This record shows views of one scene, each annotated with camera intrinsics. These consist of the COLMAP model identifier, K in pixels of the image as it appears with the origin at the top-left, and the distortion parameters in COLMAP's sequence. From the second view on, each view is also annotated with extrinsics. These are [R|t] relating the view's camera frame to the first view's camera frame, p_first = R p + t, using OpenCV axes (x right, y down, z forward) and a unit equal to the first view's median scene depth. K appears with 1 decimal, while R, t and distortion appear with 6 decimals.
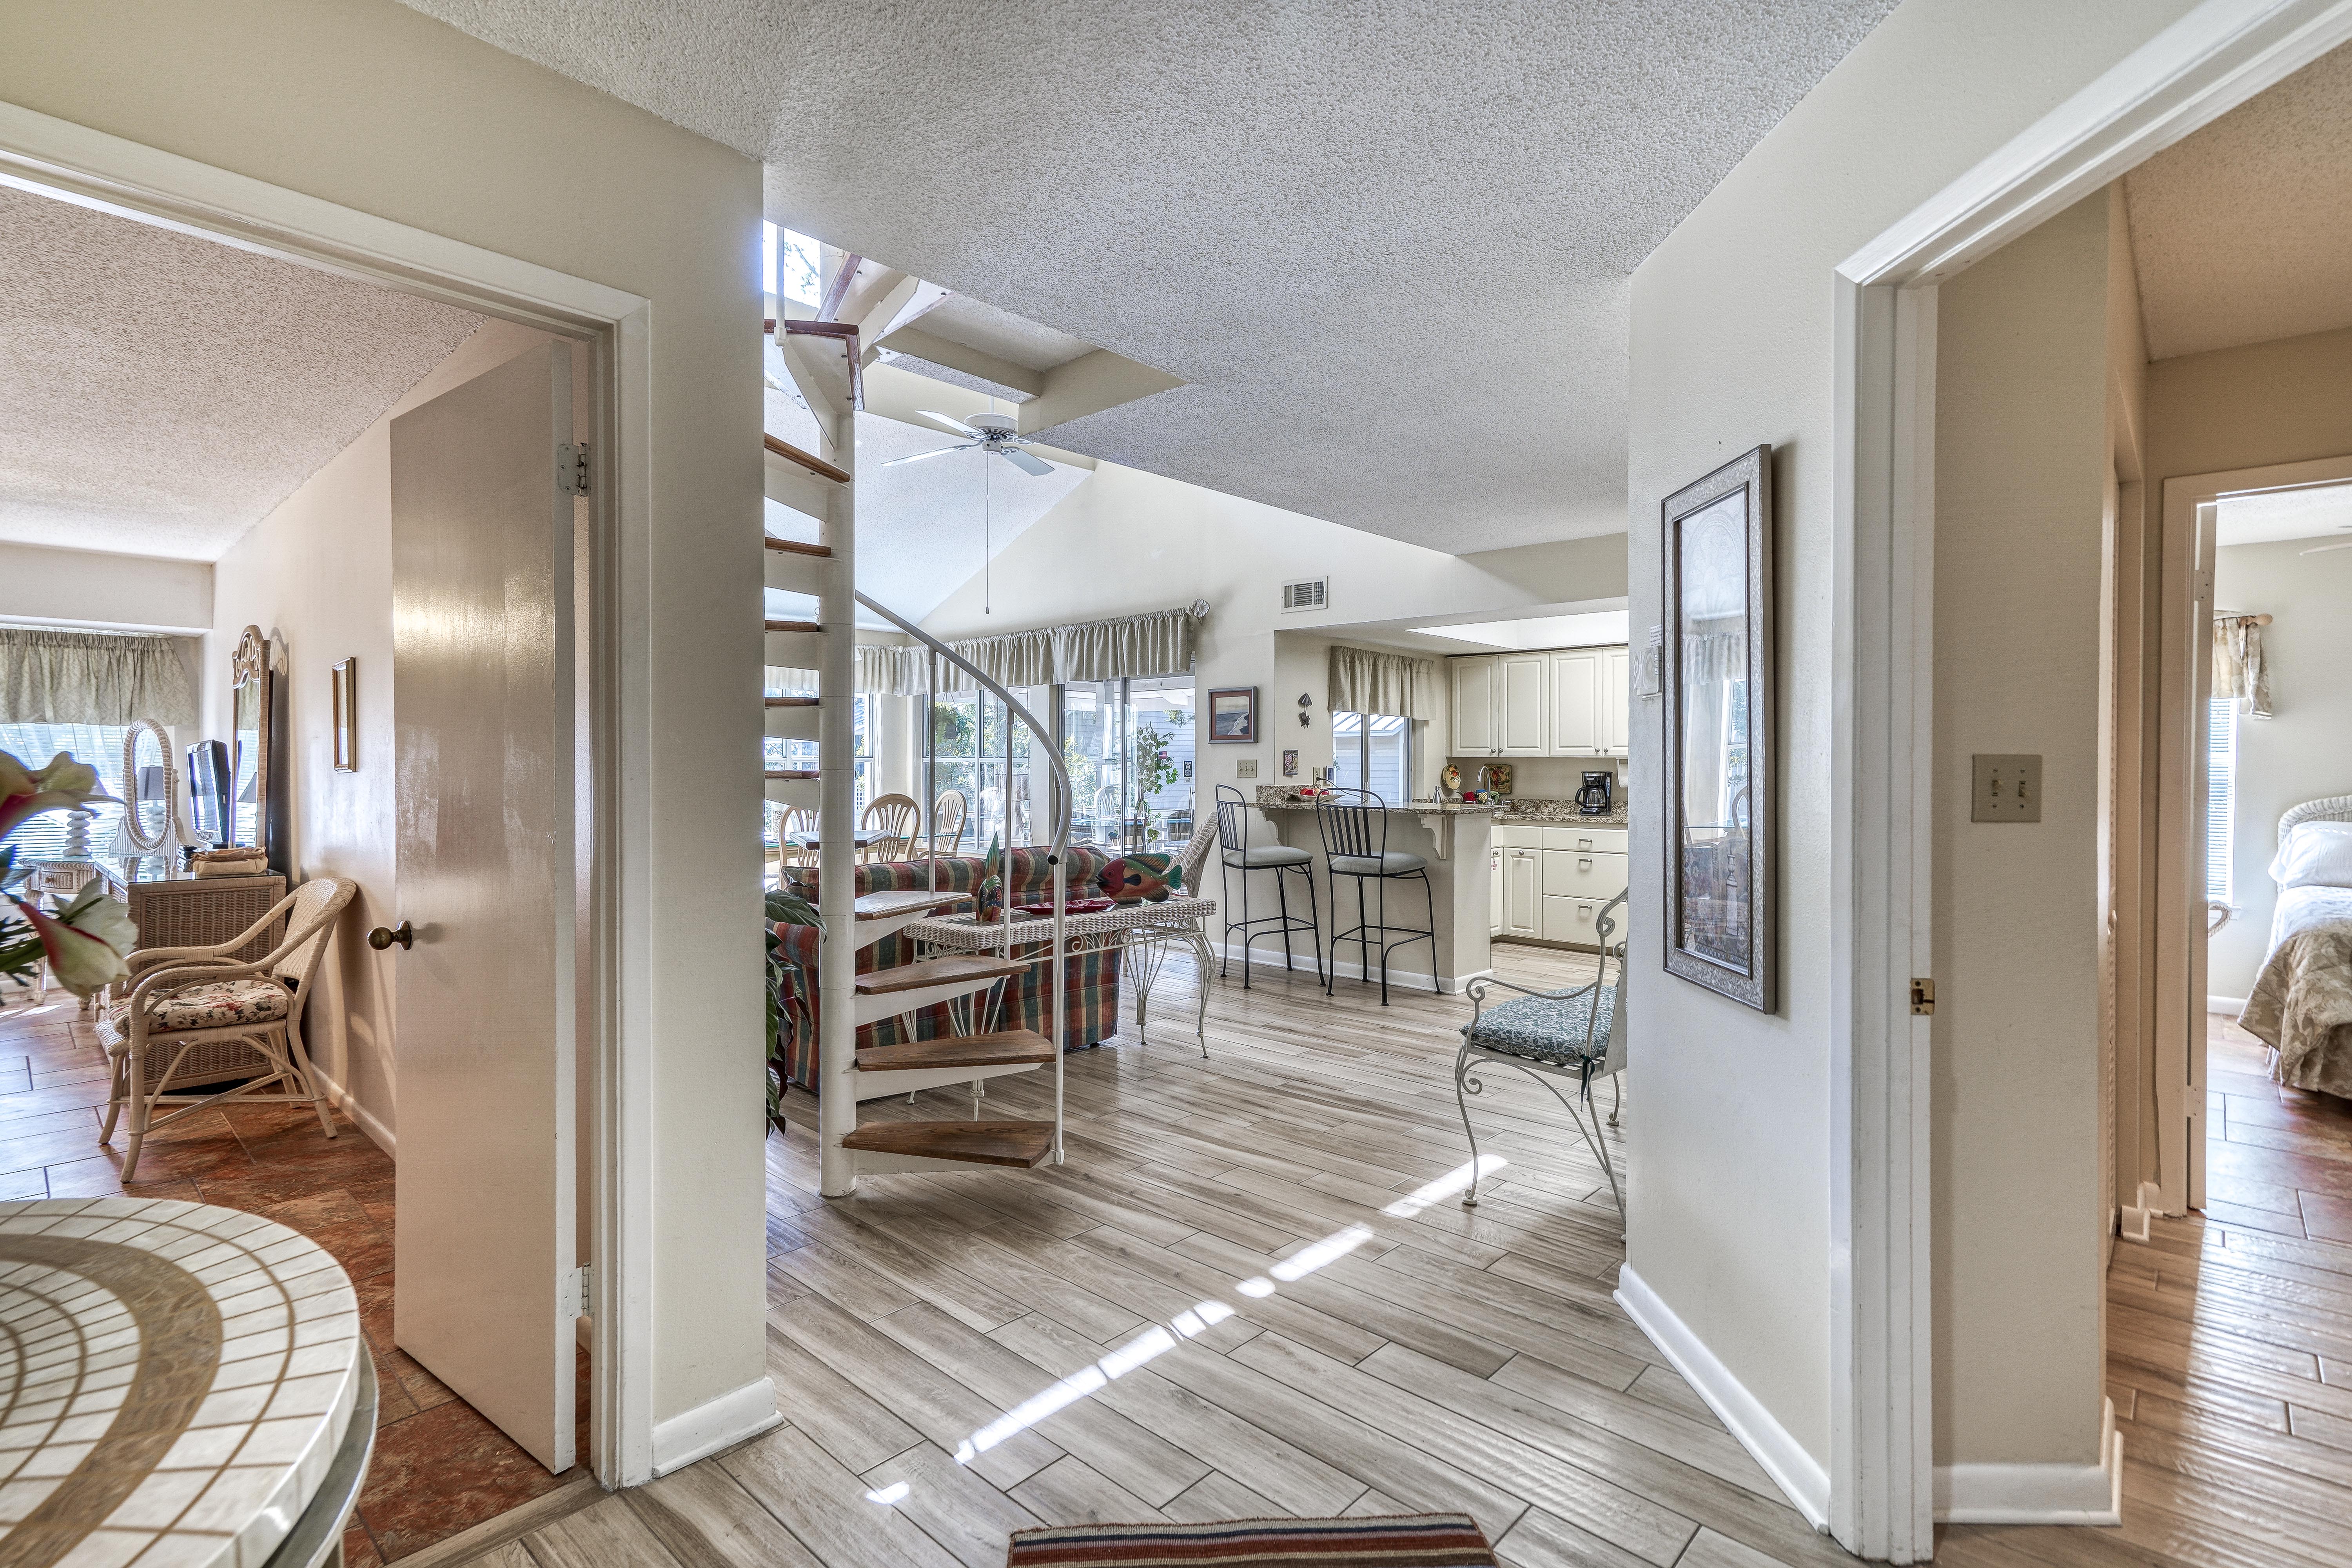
lens RADIAL K [[1092.1, 0, 1143.6], [0, 1092.1, 778.1], [0, 0, 1]] dist [0.004101, 0.007519]
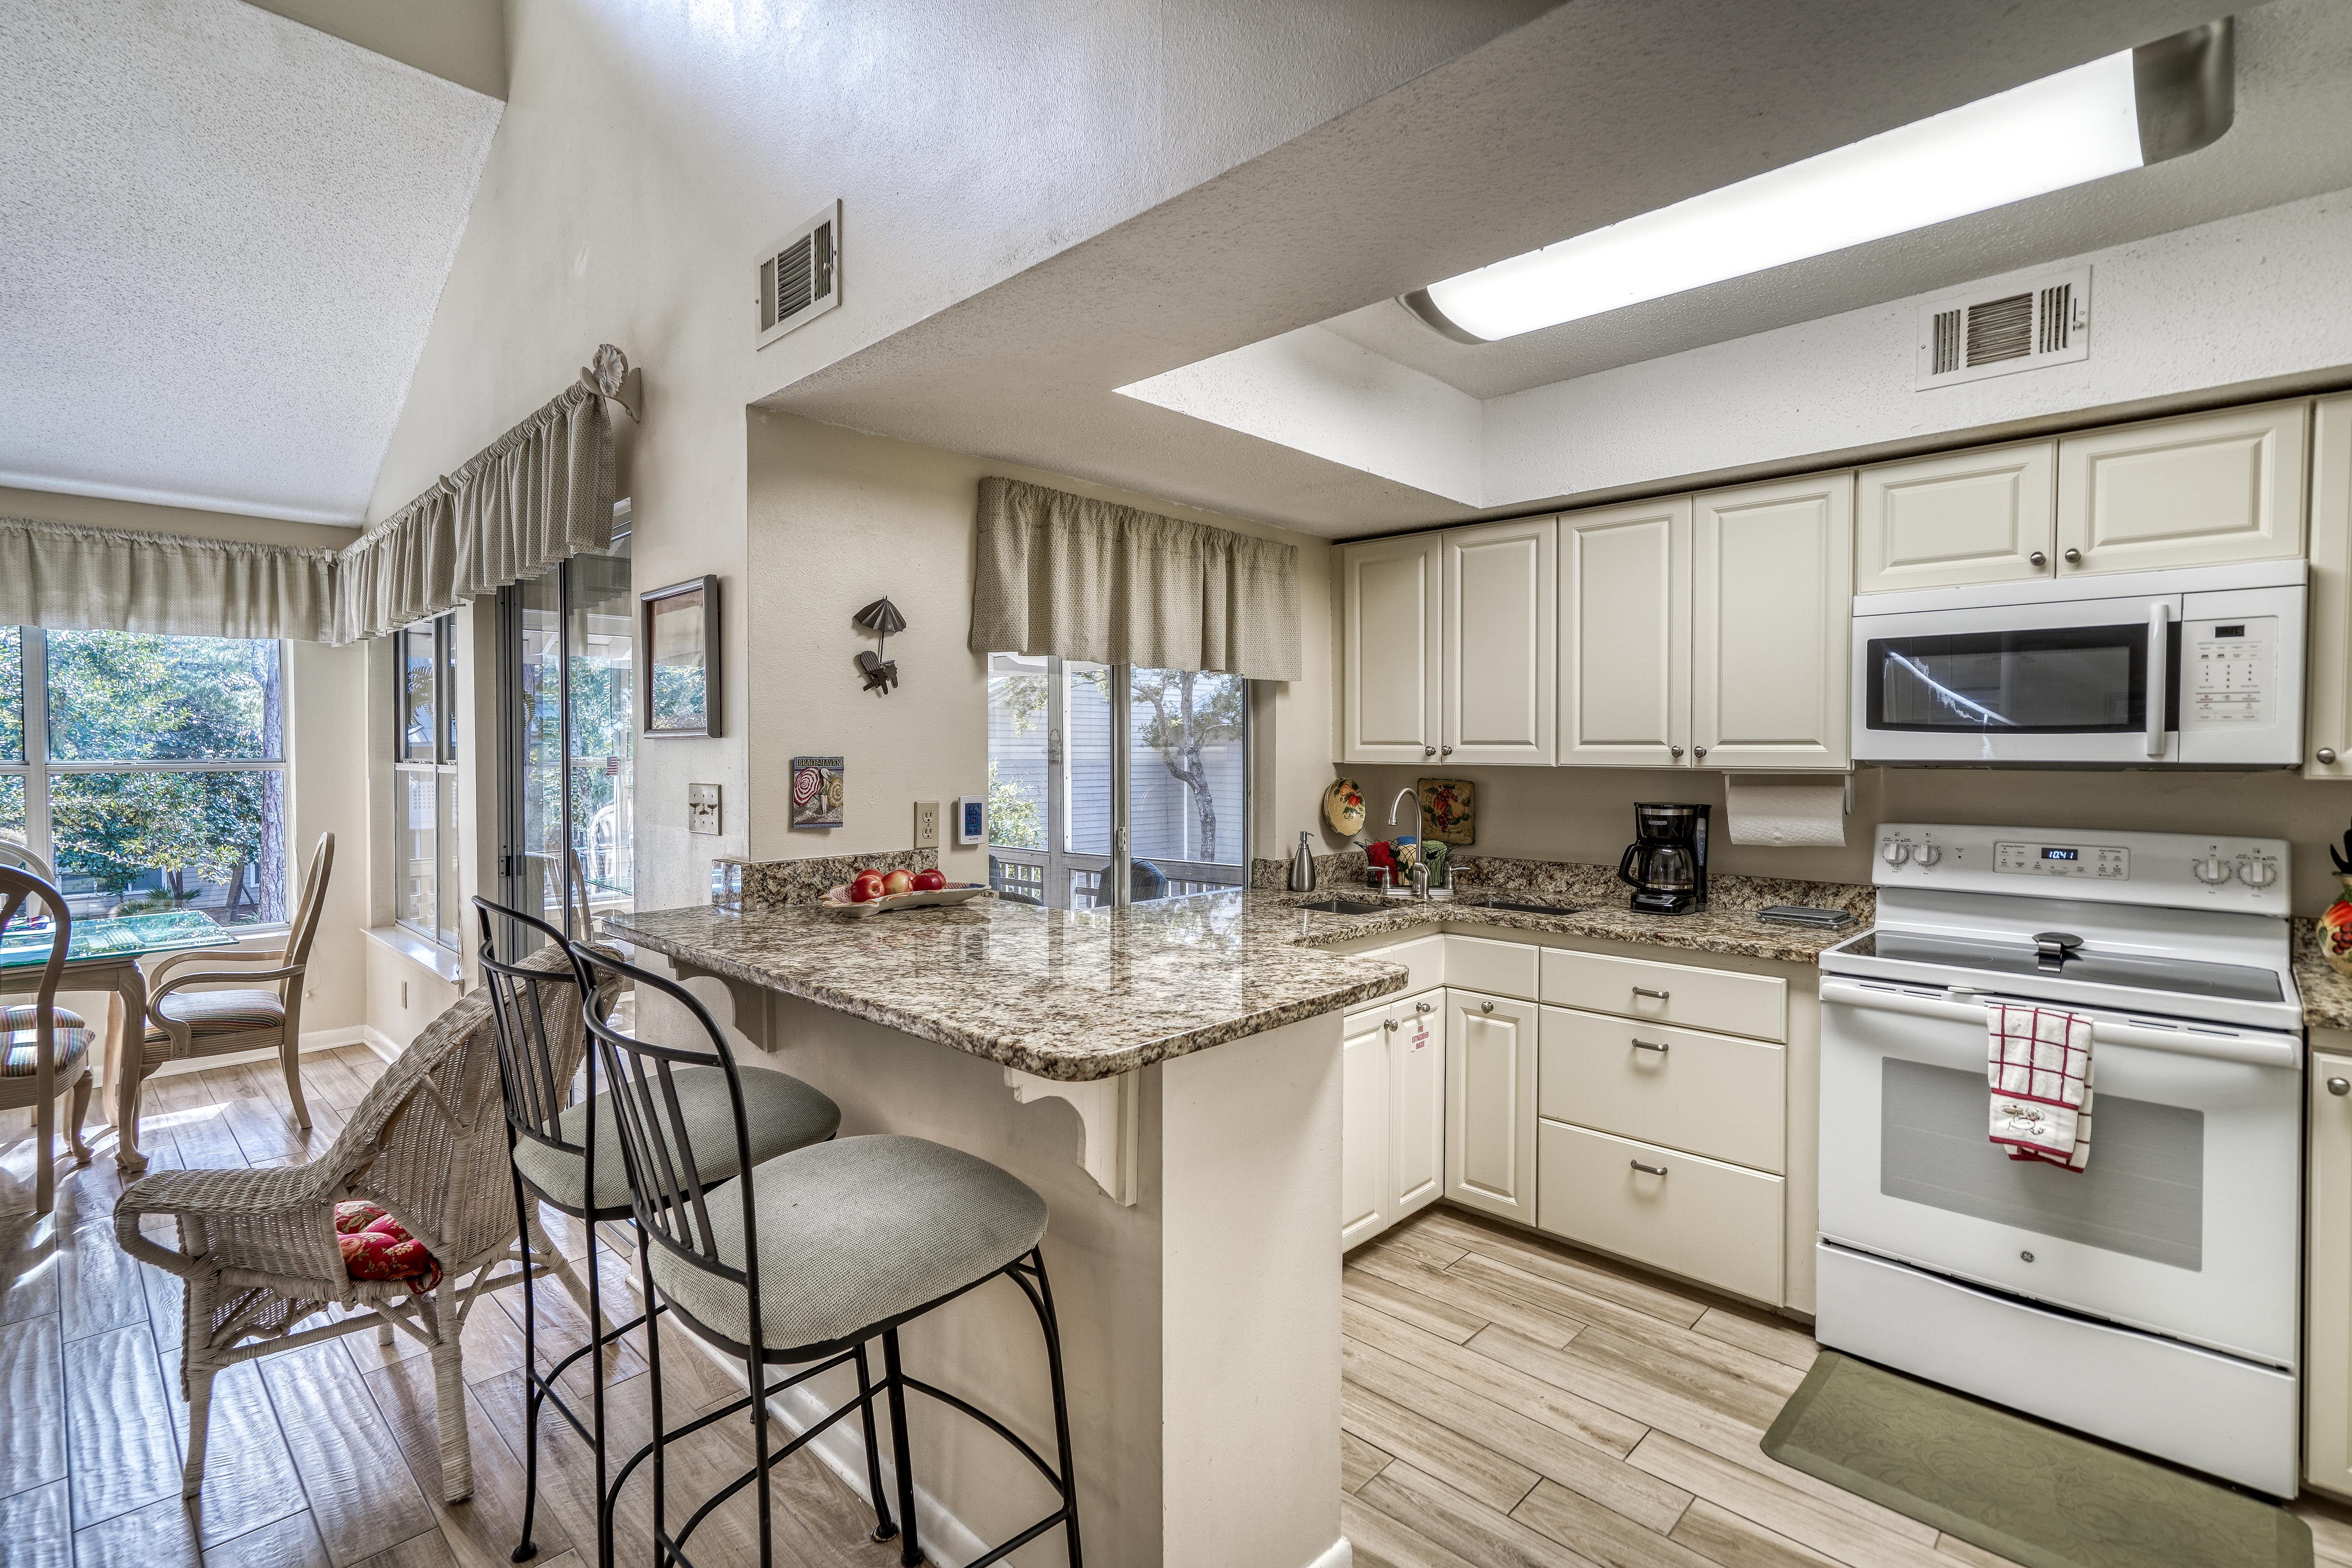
lens RADIAL K [[1092.1, 0, 1167.8], [0, 1092.1, 774.4], [0, 0, 1]] dist [0.004101, 0.007519]
pose [[0.999975, -0.003148, 0.006338, 0.454327], [0.003104, 0.999972, 0.006866, -0.041012], [-0.006359, -0.006847, 0.999956, 1.205029]]
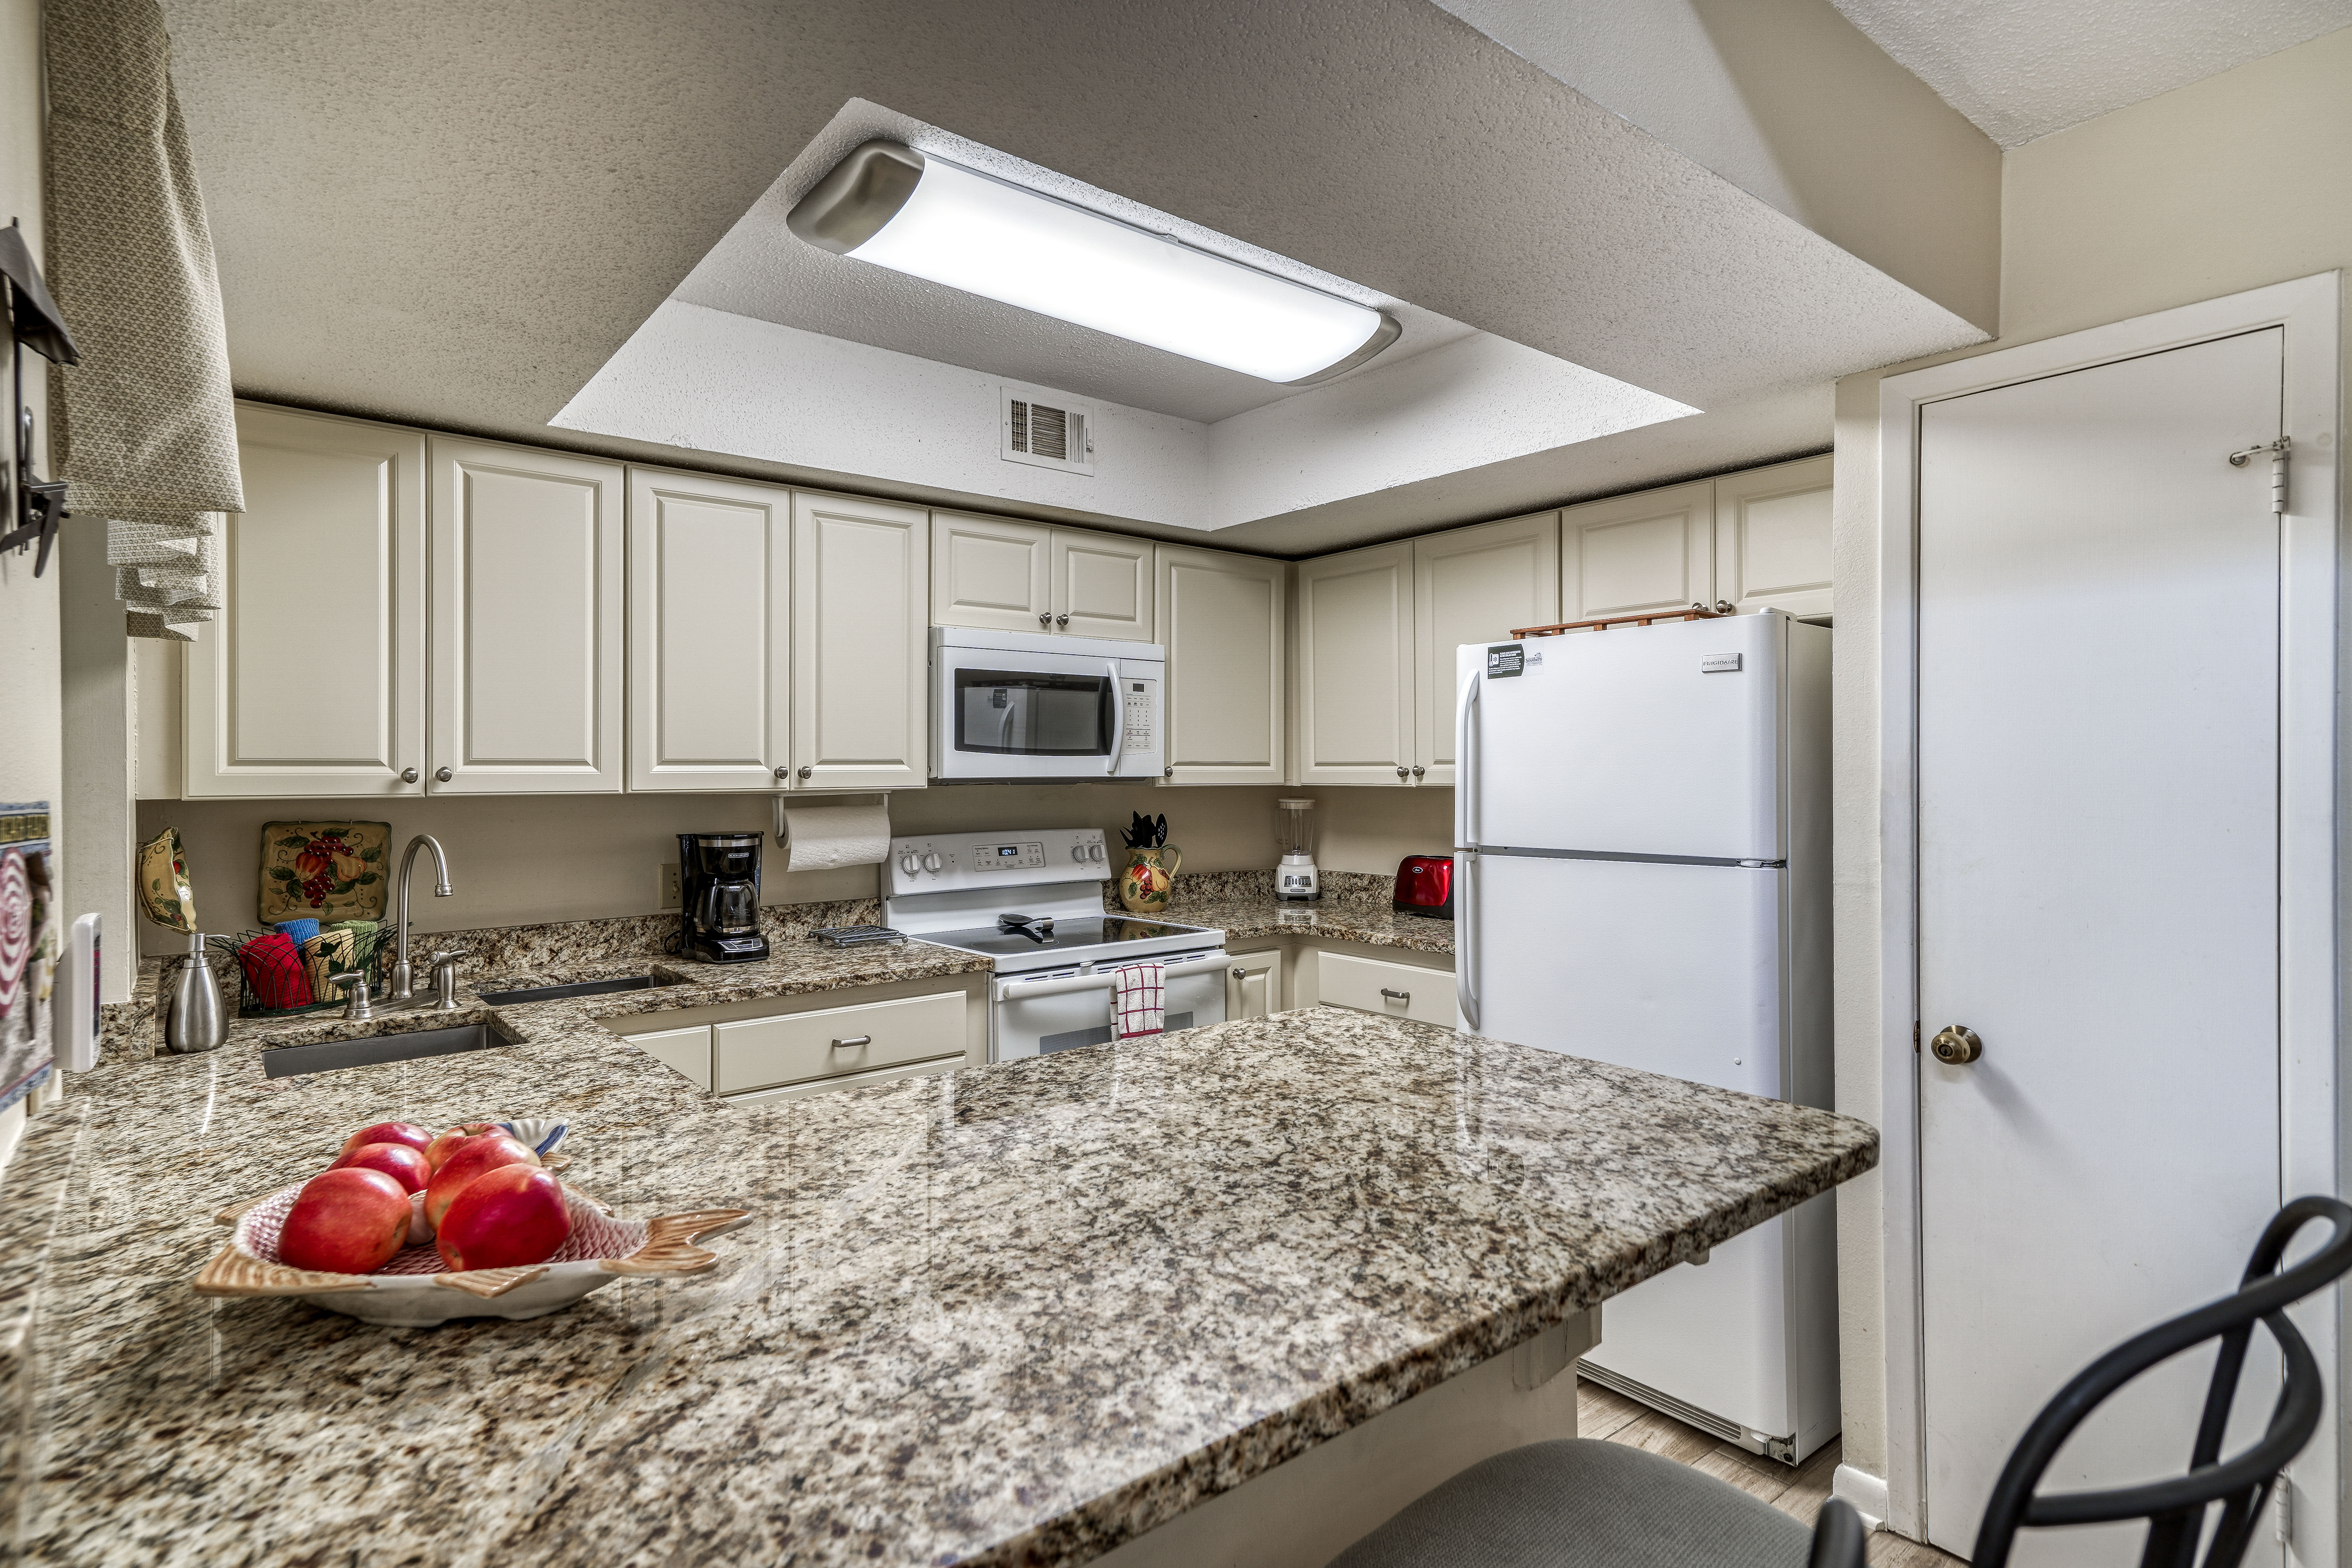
lens RADIAL K [[1189.9, 0, 1155.4], [0, 1189.9, 769.1], [0, 0, 1]] dist [0.036356, 0.000684]
pose [[0.134491, -0.008928, 0.990875, 0.097968], [0.019450, 0.999791, 0.006368, -0.053187], [-0.990724, 0.018416, 0.134637, 1.652446]]
